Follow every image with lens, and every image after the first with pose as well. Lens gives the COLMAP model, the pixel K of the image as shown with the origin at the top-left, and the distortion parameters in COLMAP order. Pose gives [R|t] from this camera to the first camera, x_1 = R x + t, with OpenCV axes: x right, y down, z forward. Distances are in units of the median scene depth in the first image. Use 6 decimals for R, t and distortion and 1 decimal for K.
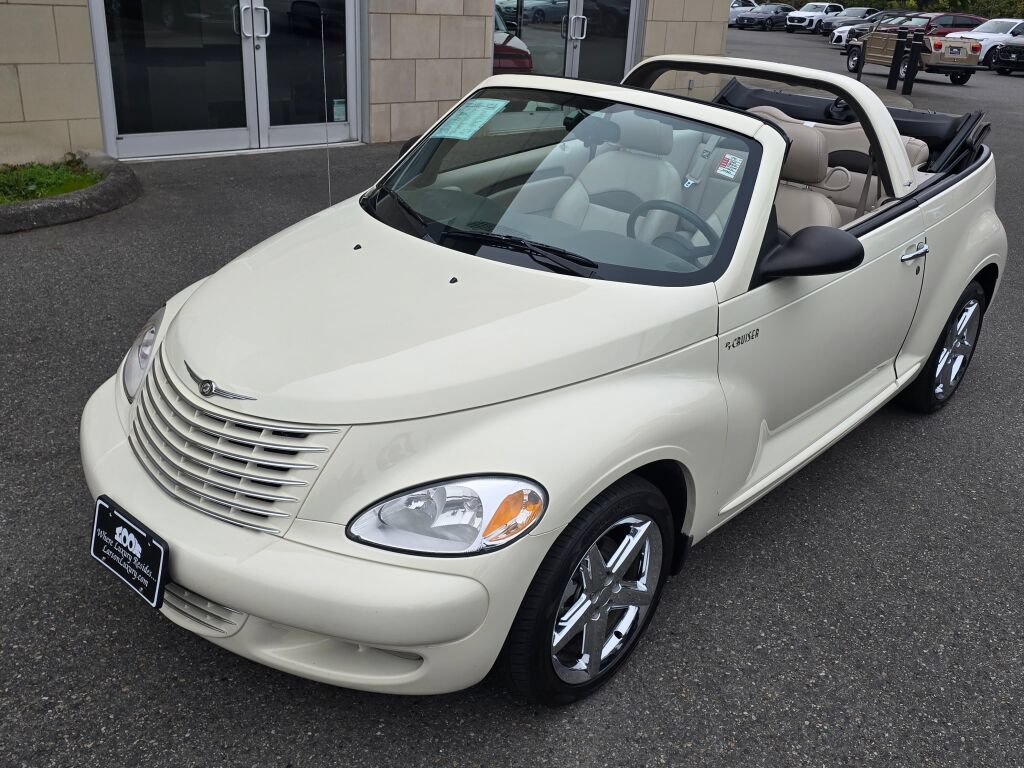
lens RADIAL K [[947.5, 0, 545.6], [0, 947.5, 375.5], [0, 0, 1]] dist [0.034609, 0.000000]
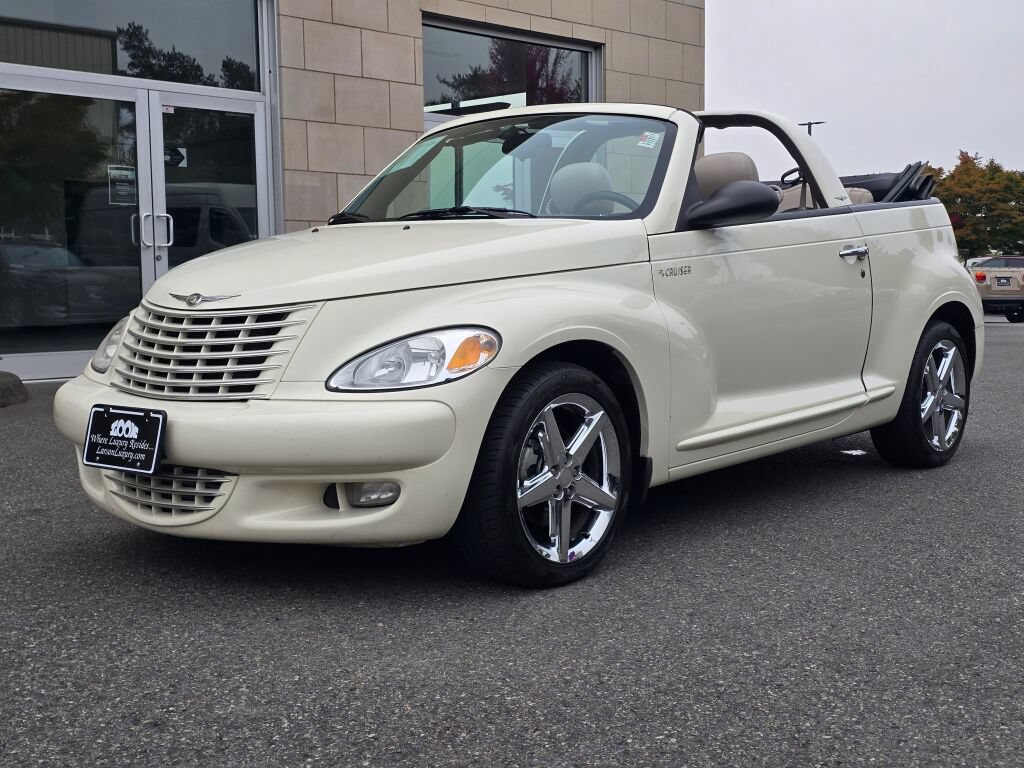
lens RADIAL K [[1317.7, 0, 540.1], [0, 1317.7, 376.5], [0, 0, 1]] dist [0.081882, 0.000000]
pose [[0.996370, -0.079155, 0.031326, -0.003538], [0.084959, 0.947830, -0.307247, 0.538614], [-0.005371, 0.308793, 0.951114, -0.407933]]
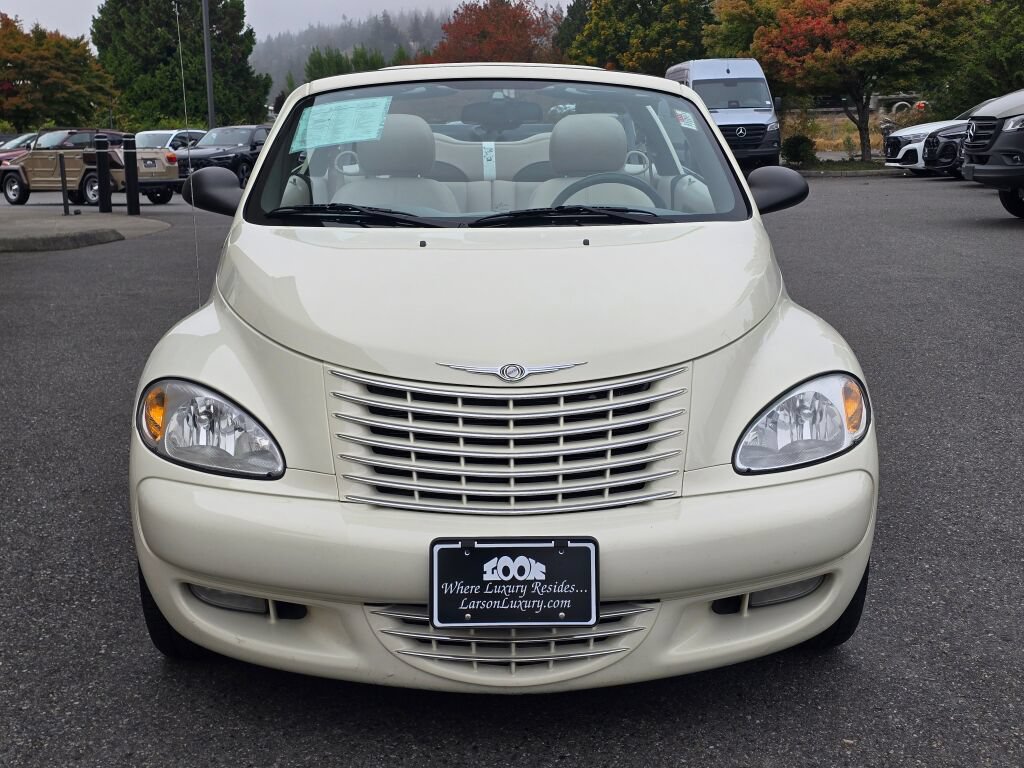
lens RADIAL K [[1317.7, 0, 519.4], [0, 1317.7, 361.8], [0, 0, 1]] dist [0.081882, 0.000000]
pose [[0.748256, -0.187389, 0.636395, -0.941890], [0.309070, 0.947281, -0.084465, 0.089941], [-0.587017, 0.259892, 0.766725, 0.102735]]
